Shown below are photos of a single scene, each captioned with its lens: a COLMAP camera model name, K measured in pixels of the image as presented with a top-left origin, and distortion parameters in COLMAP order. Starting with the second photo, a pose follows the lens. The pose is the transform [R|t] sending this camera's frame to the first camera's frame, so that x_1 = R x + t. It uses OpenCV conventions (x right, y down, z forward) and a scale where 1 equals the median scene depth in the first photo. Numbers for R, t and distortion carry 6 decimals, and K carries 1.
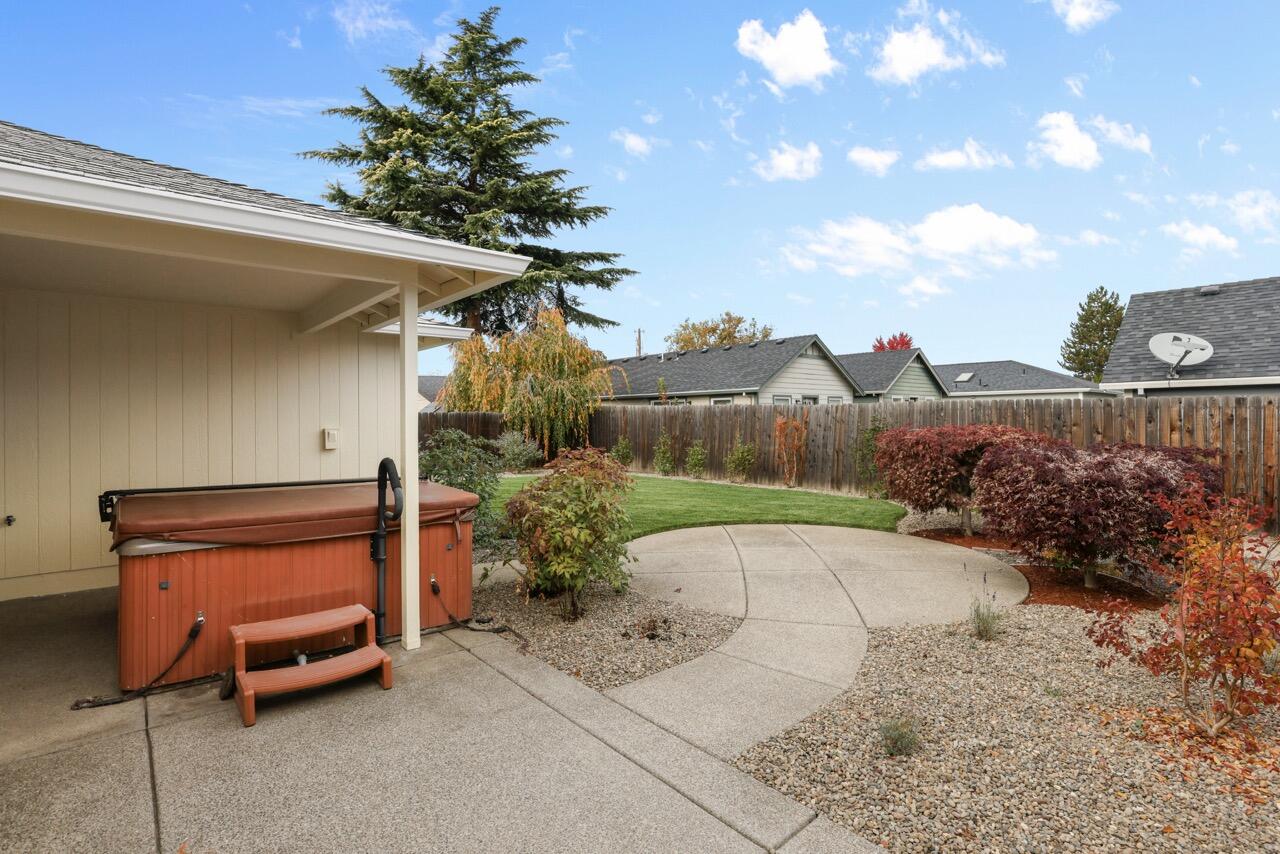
lens RADIAL K [[590.0, 0, 635.7], [0, 590.0, 420.3], [0, 0, 1]] dist [-0.020873, 0.000123]
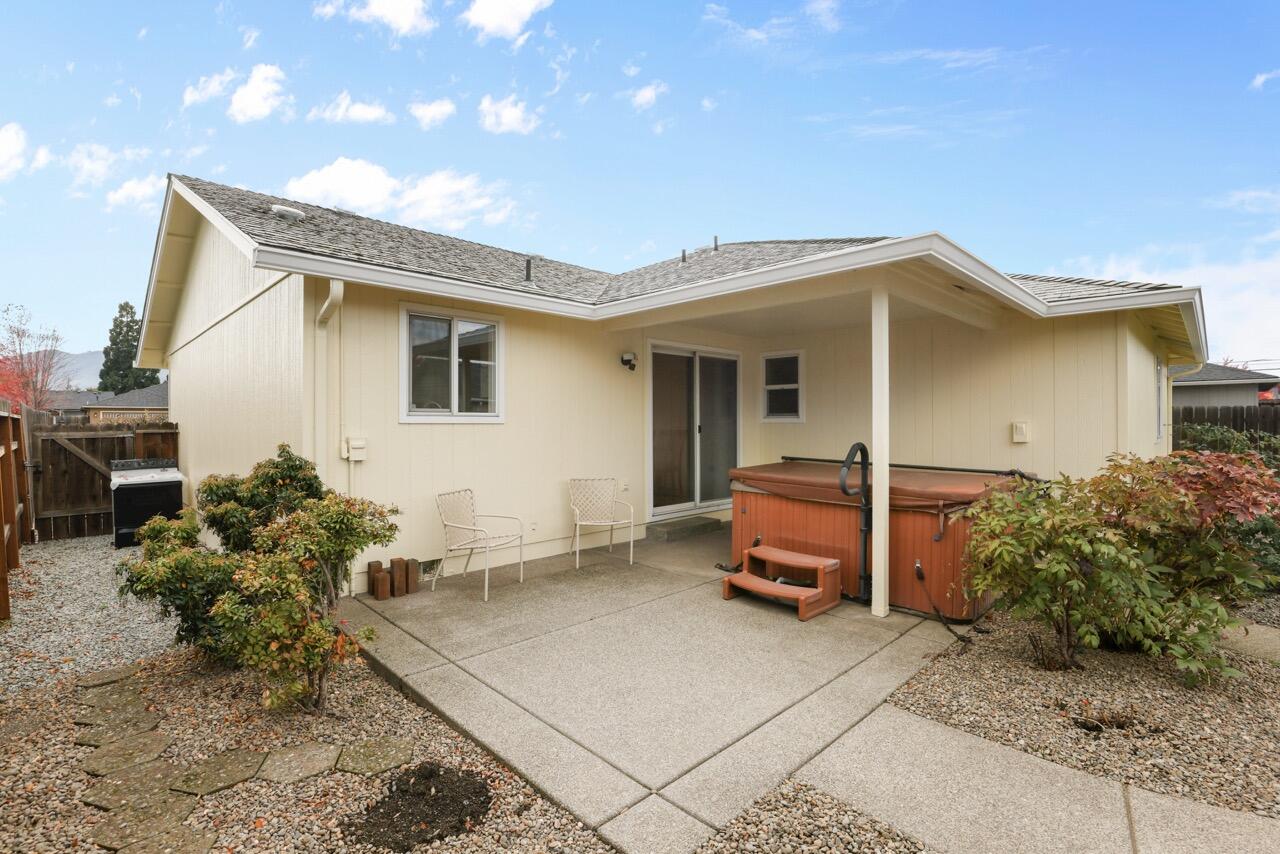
lens RADIAL K [[590.0, 0, 636.3], [0, 590.0, 423.1], [0, 0, 1]] dist [-0.020873, 0.000123]
pose [[0.073890, 0.009955, -0.997217, 0.736243], [-0.002905, 0.999948, 0.009767, 0.013829], [0.997262, 0.002176, 0.073915, 0.484697]]
